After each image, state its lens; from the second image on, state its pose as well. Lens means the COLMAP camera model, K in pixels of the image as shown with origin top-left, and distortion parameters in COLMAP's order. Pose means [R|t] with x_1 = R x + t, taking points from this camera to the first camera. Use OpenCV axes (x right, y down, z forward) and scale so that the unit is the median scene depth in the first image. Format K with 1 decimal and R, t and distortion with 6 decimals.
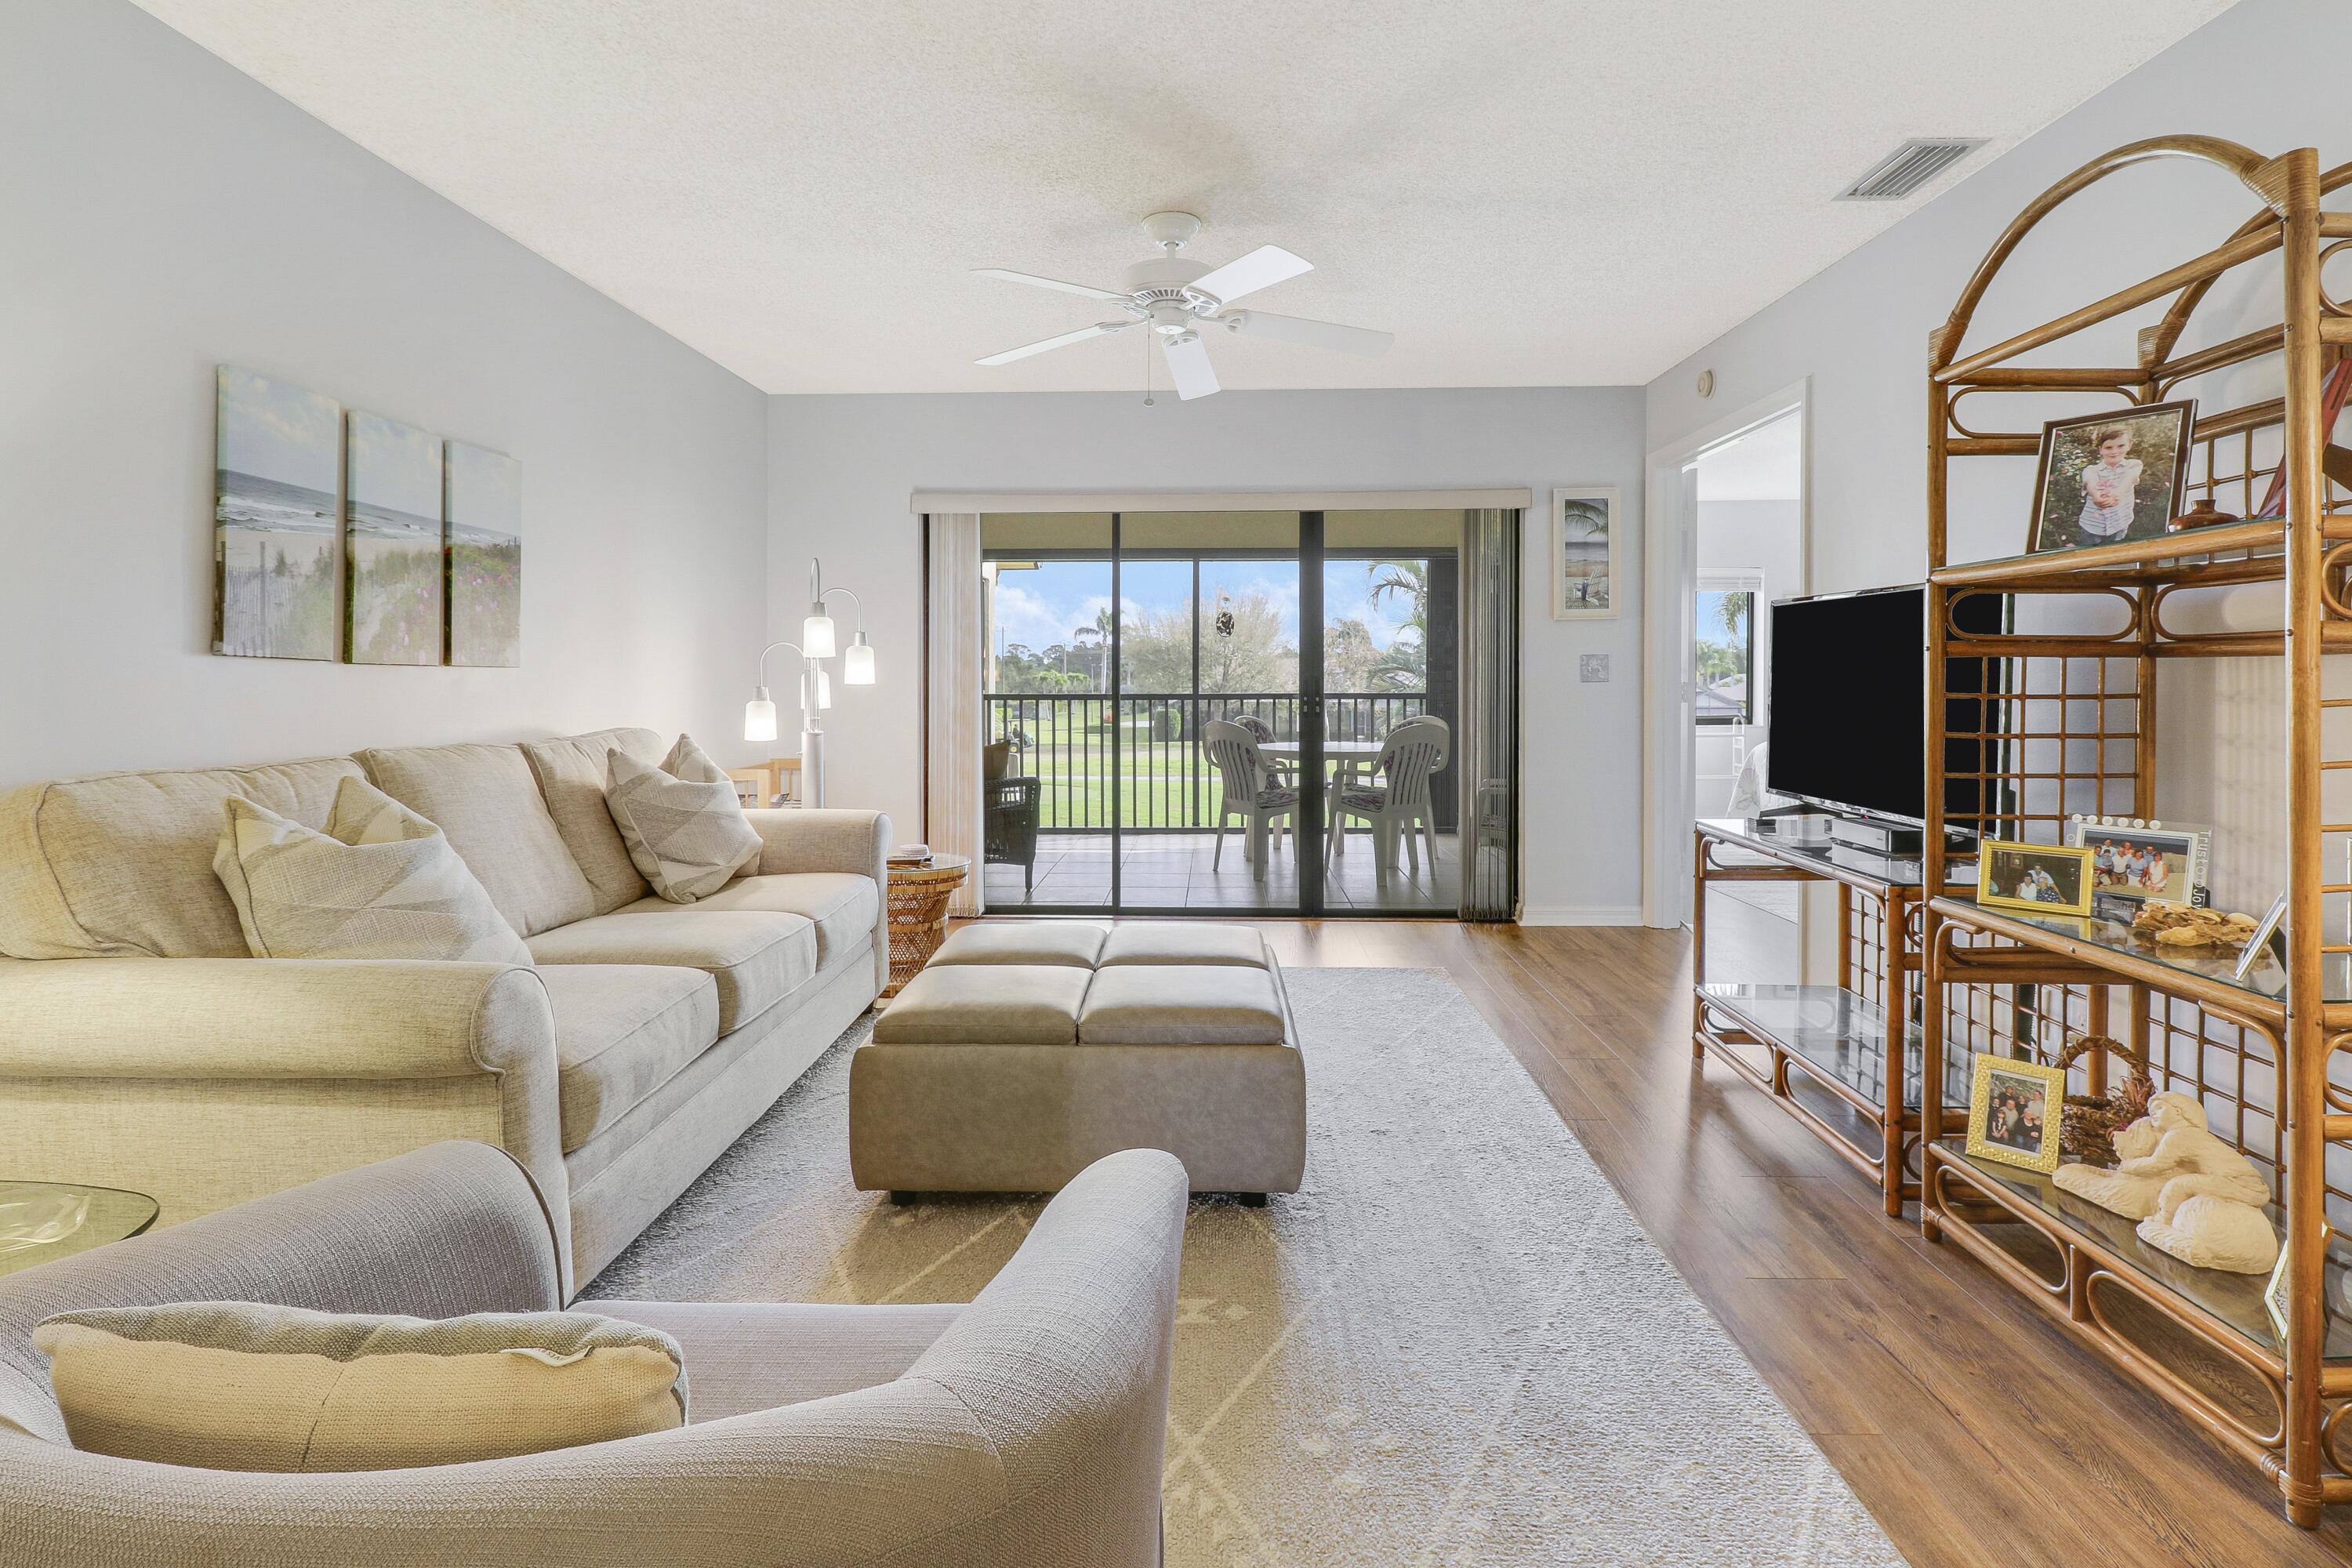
lens RADIAL K [[1145.6, 0, 1182.7], [0, 1145.6, 685.0], [0, 0, 1]] dist [0.000578, -0.010955]
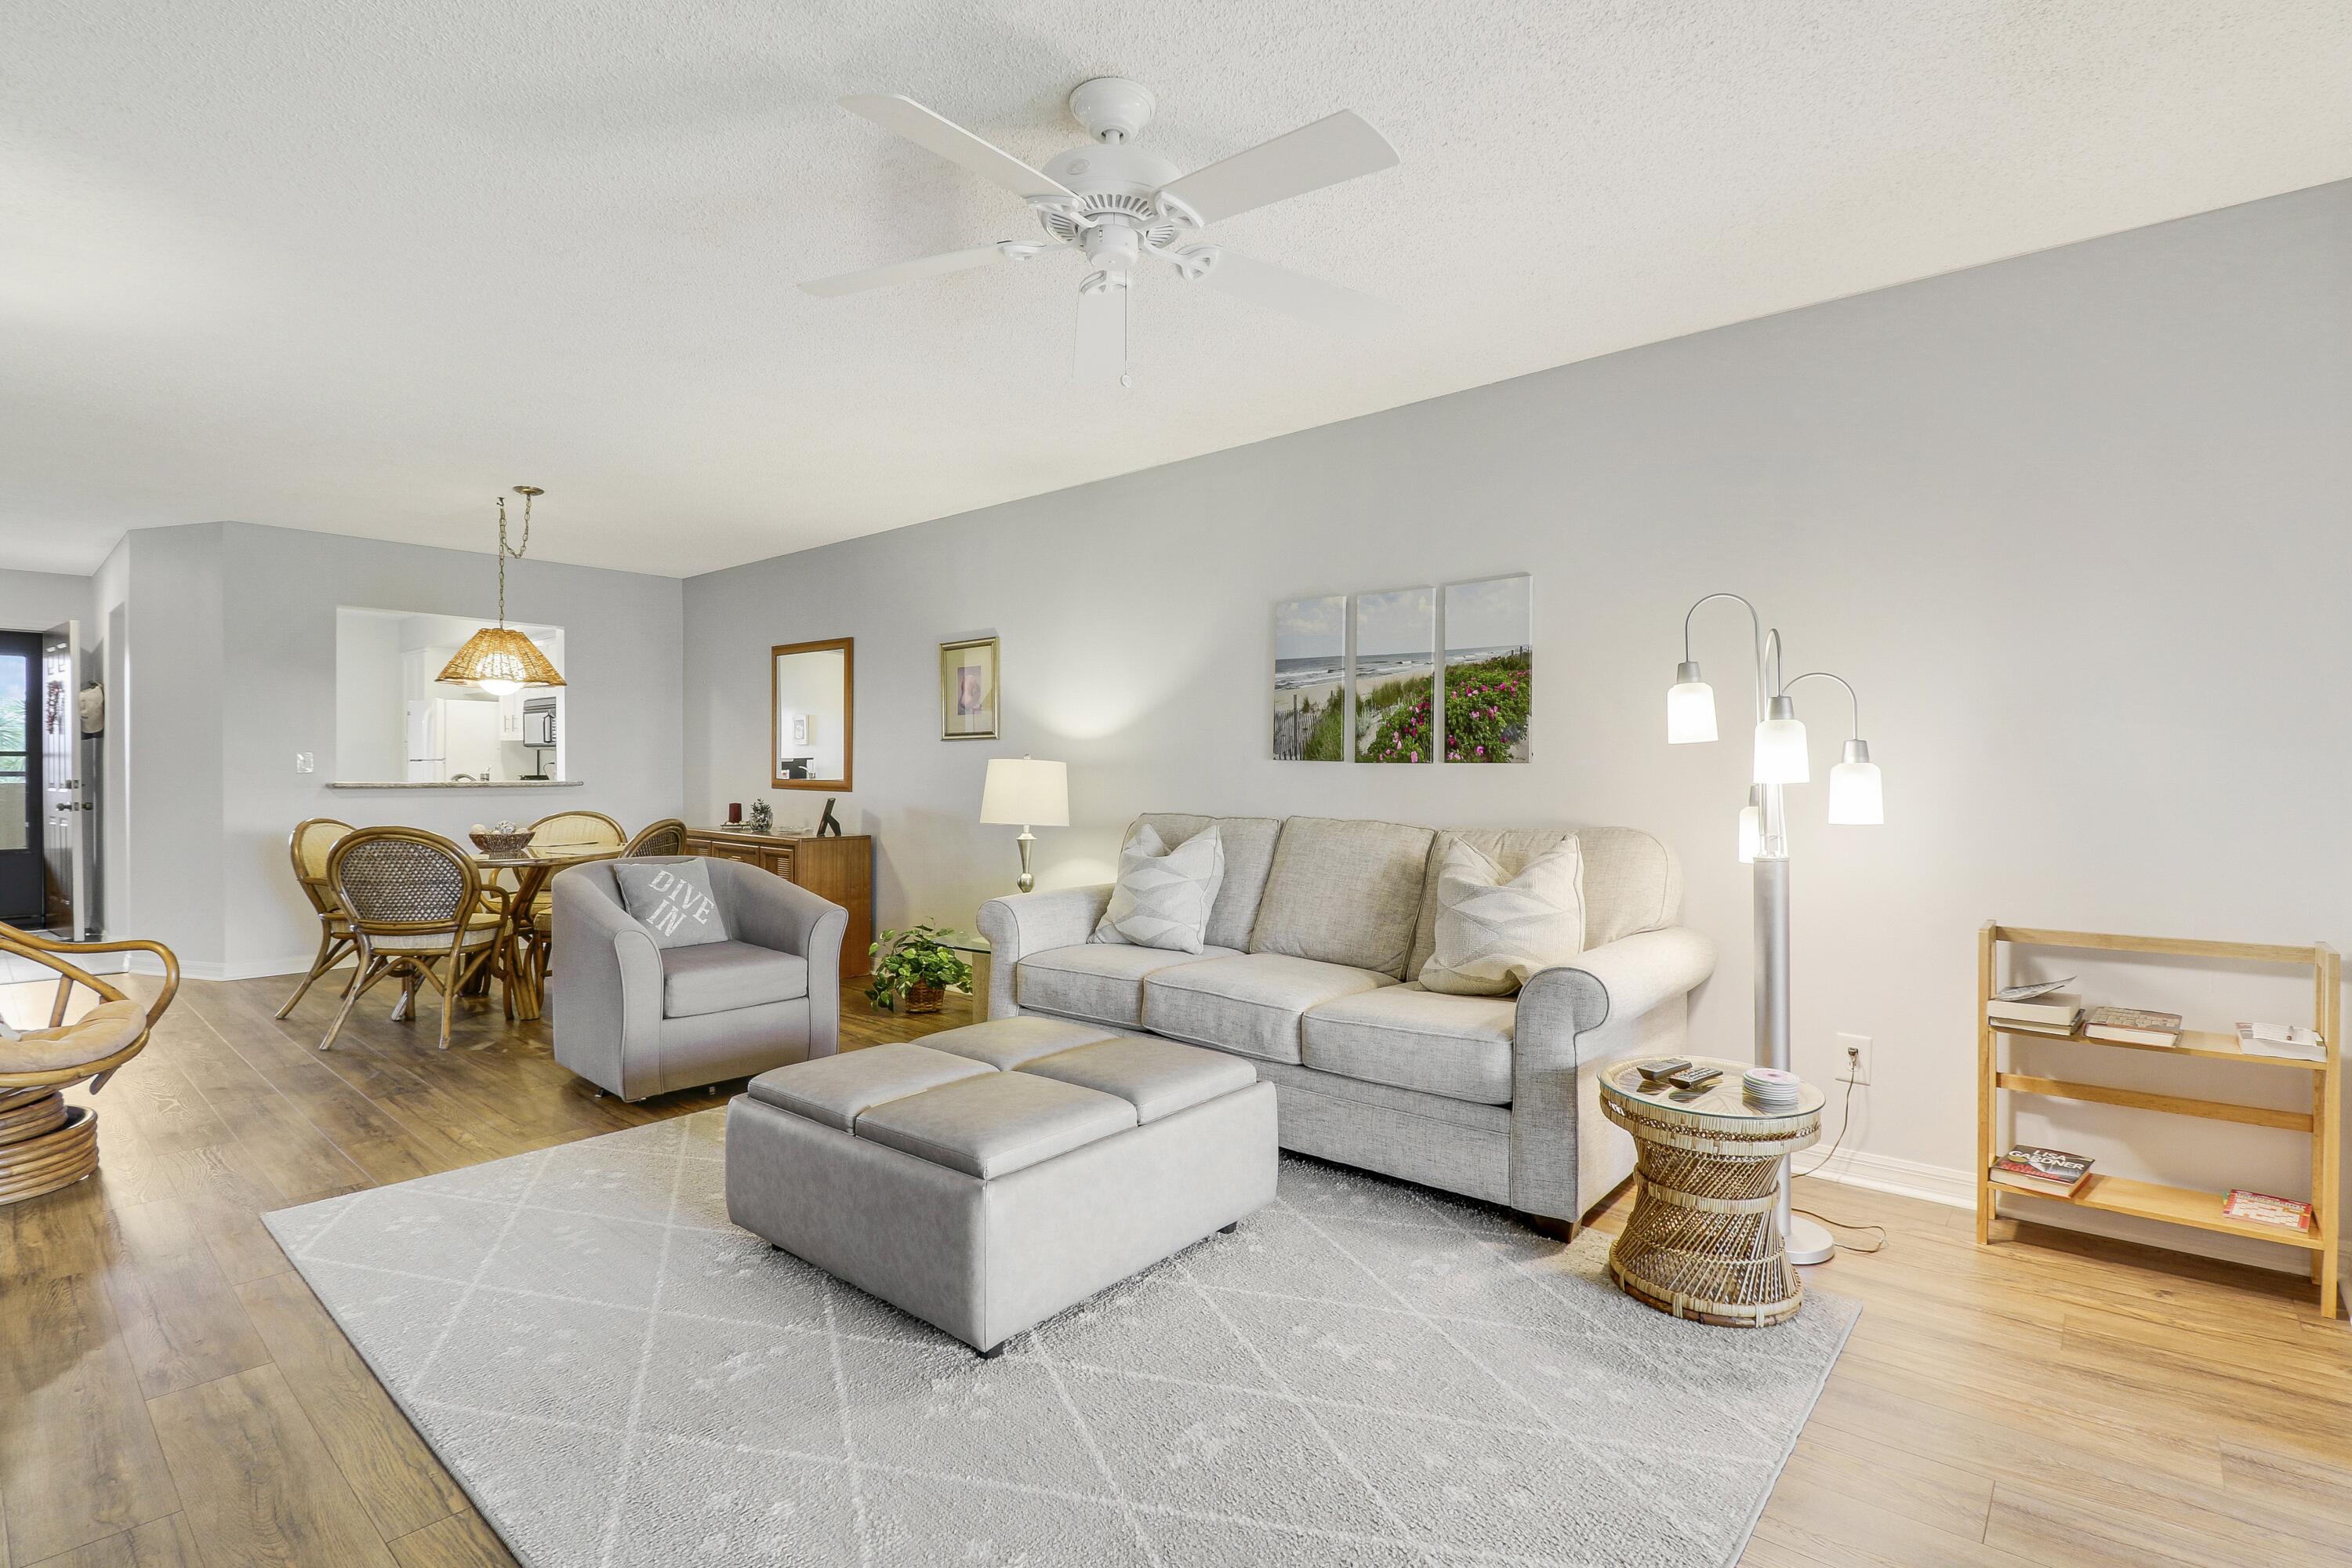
lens RADIAL K [[1145.6, 0, 1186.6], [0, 1145.6, 758.9], [0, 0, 1]] dist [0.000578, -0.010955]
pose [[-0.641257, -0.003904, -0.767316, 0.597170], [-0.002680, 0.999992, -0.002848, -0.018623], [0.767322, 0.000230, -0.641262, 1.807275]]
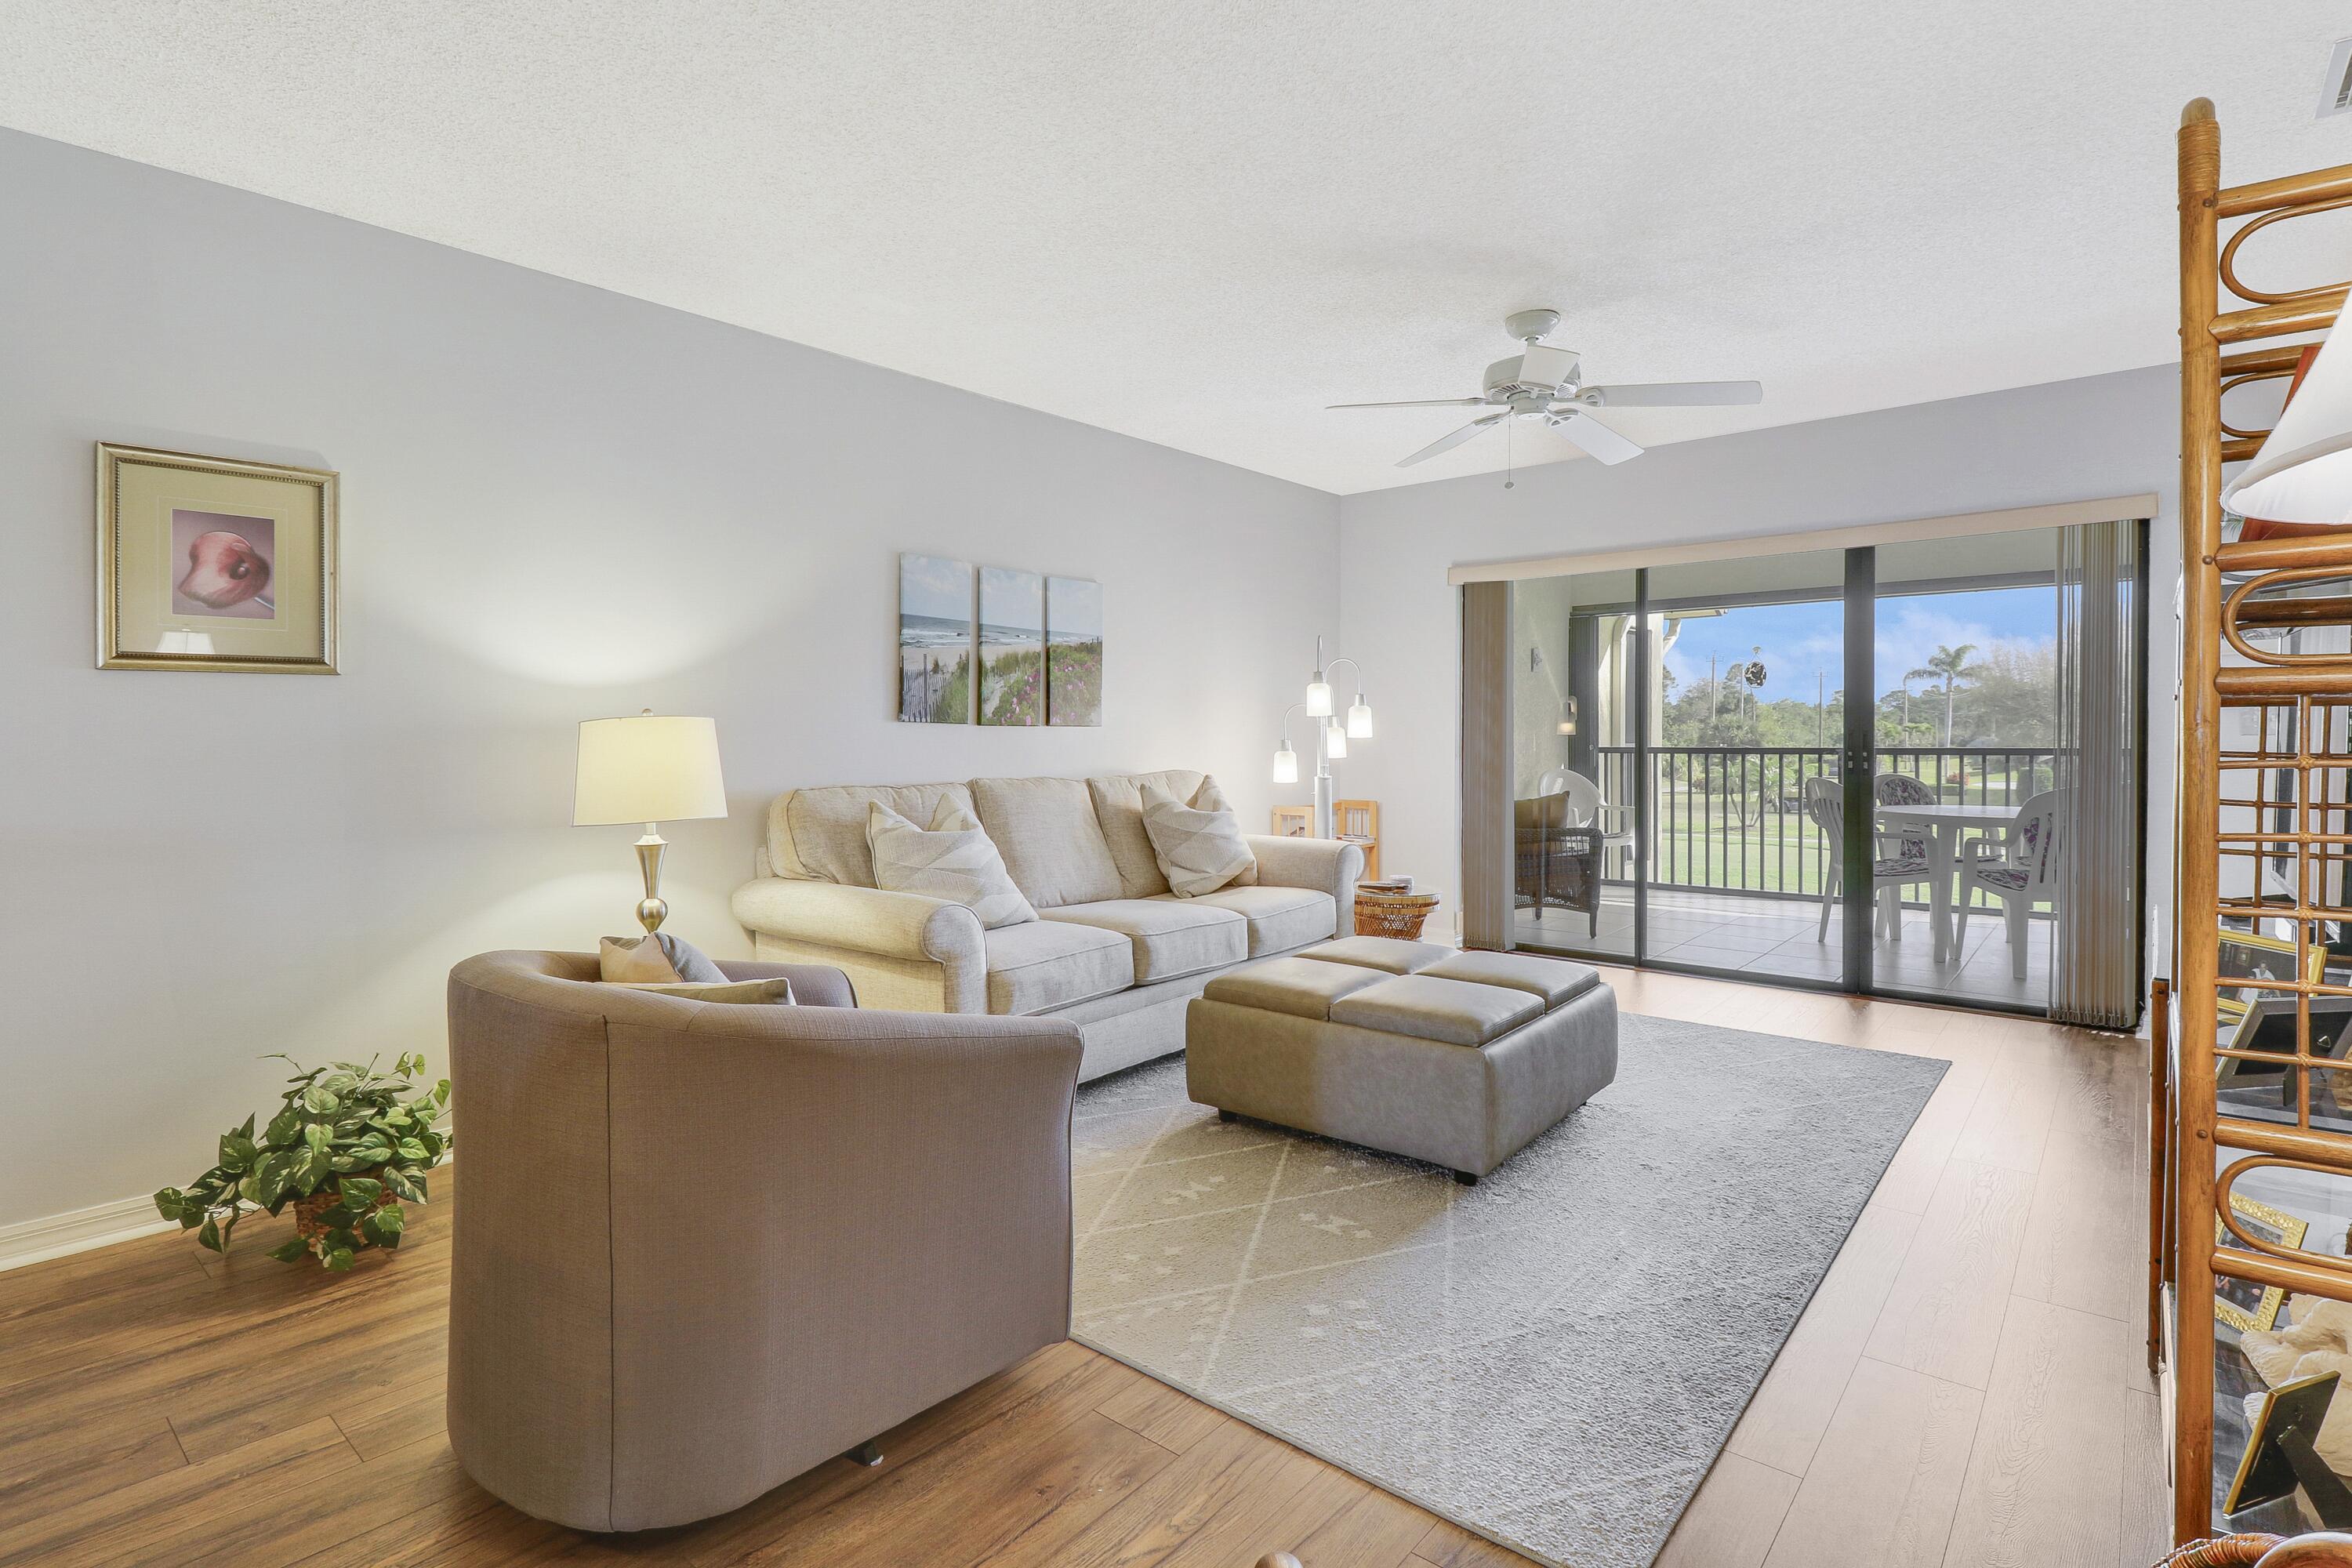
lens RADIAL K [[1145.6, 0, 1184.6], [0, 1145.6, 746.6], [0, 0, 1]] dist [0.000578, -0.010955]
pose [[0.781617, 0.005459, -0.623735, 0.502640], [-0.000524, 0.999967, 0.008095, -0.001739], [0.623758, -0.006001, 0.781594, -0.082316]]
